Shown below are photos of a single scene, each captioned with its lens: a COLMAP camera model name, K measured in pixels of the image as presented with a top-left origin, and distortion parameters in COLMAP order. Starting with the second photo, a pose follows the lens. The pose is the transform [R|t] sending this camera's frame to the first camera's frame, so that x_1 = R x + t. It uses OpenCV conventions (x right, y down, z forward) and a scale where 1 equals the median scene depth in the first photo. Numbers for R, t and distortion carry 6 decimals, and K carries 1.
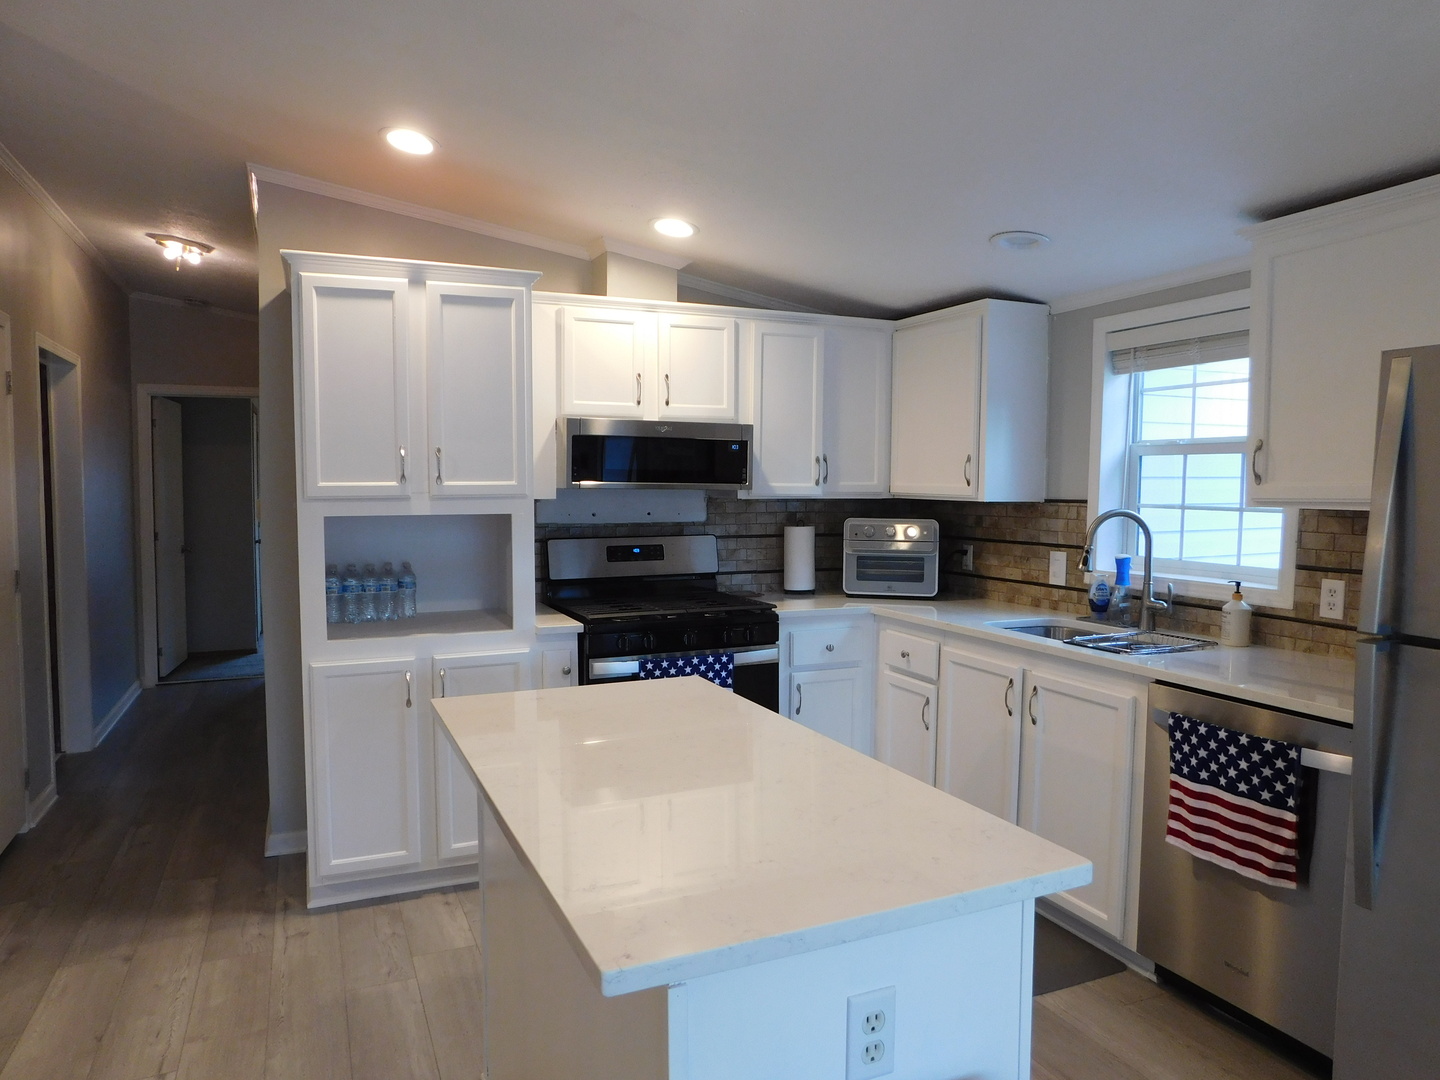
lens RADIAL K [[951.6, 0, 717.7], [0, 951.6, 539.0], [0, 0, 1]] dist [-0.062918, 0.041397]
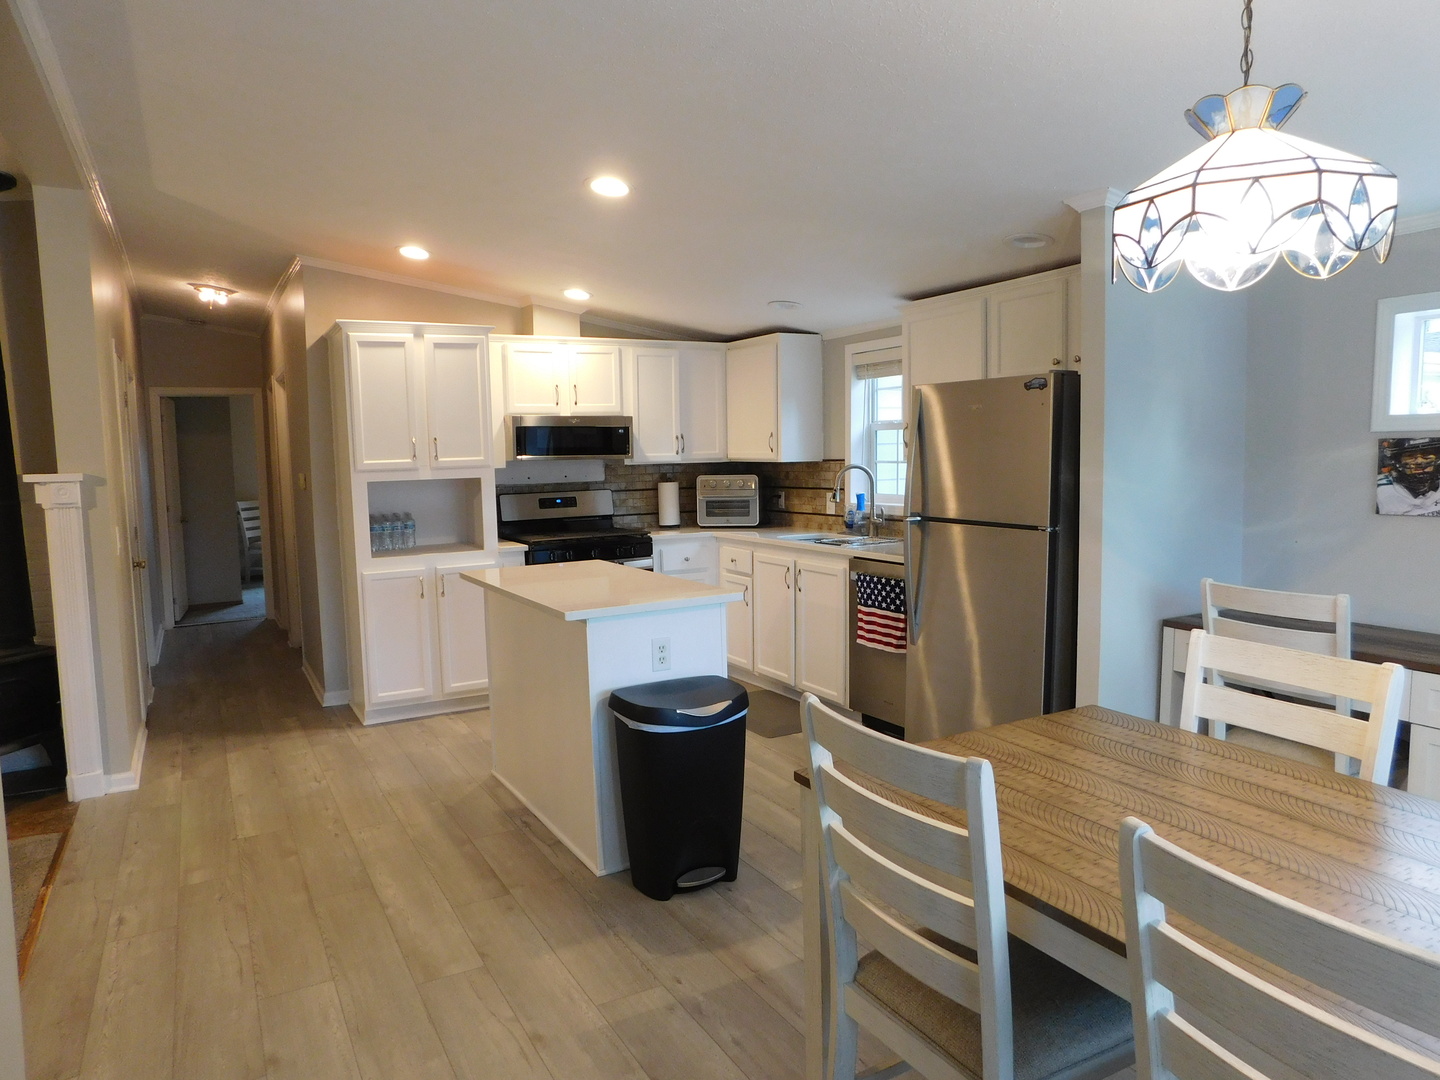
lens RADIAL K [[951.6, 0, 715.2], [0, 951.6, 539.3], [0, 0, 1]] dist [-0.062918, 0.041397]
pose [[0.995291, -0.034046, 0.090754, 0.025982], [0.031118, 0.998954, 0.033492, 0.033976], [-0.091799, -0.030511, 0.995310, -0.592471]]
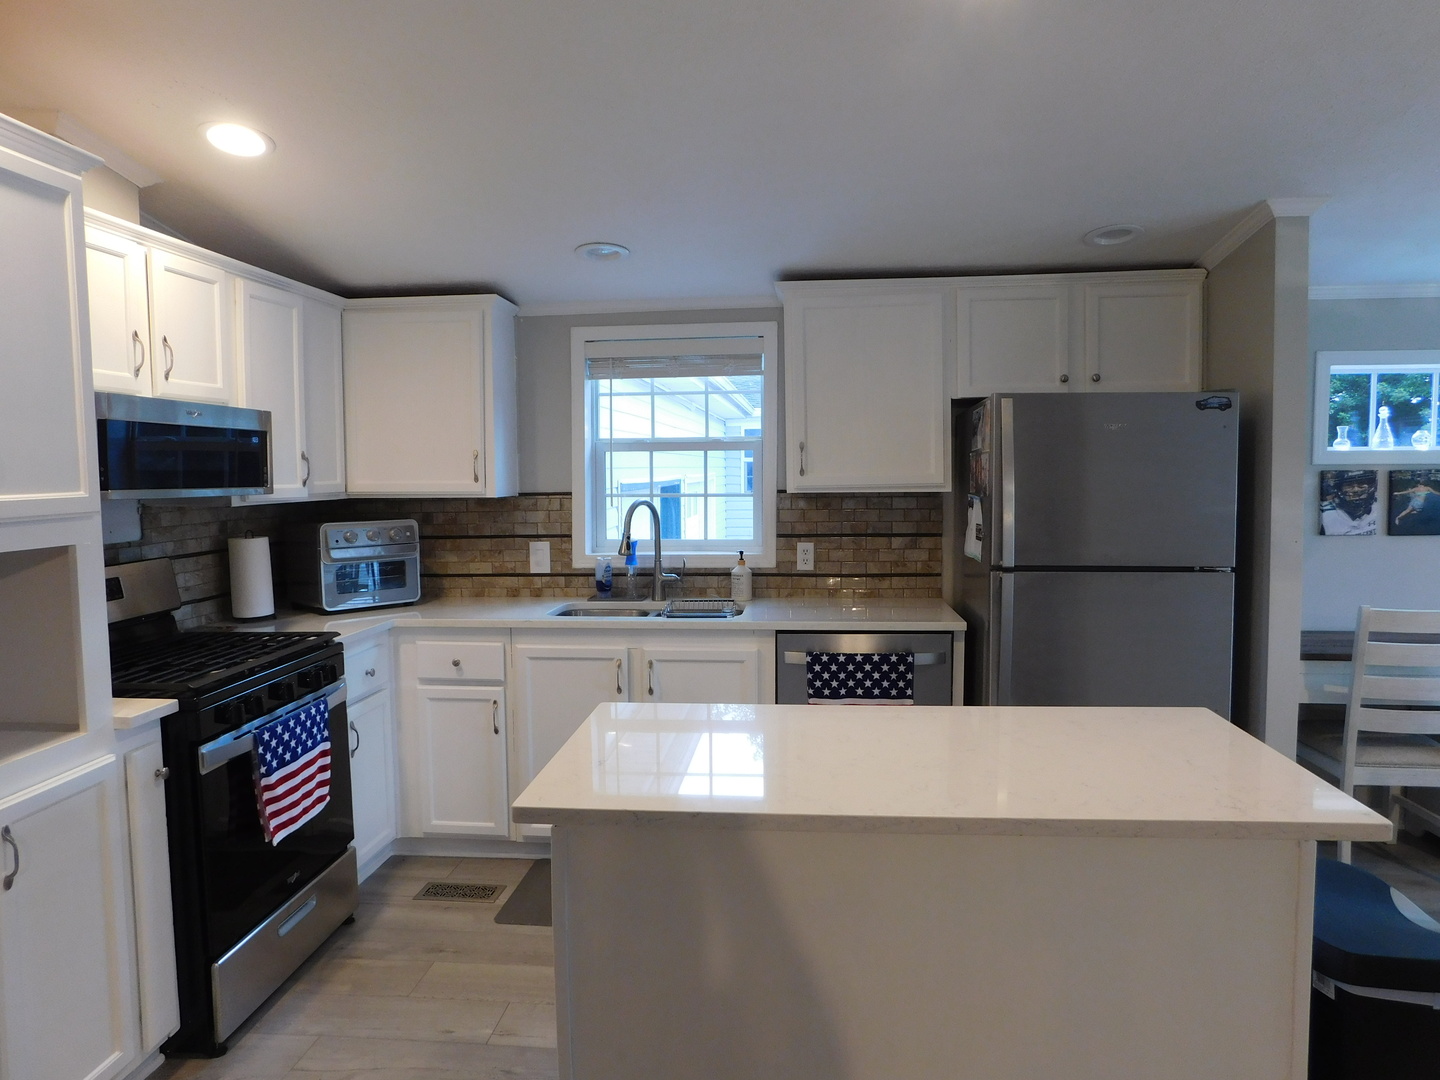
lens RADIAL K [[951.6, 0, 716.8], [0, 951.6, 538.3], [0, 0, 1]] dist [-0.062918, 0.041397]
pose [[0.492425, -0.073278, 0.867265, -0.500705], [0.064234, 0.996792, 0.047751, -0.030870], [-0.867982, 0.032194, 0.495552, 0.318128]]
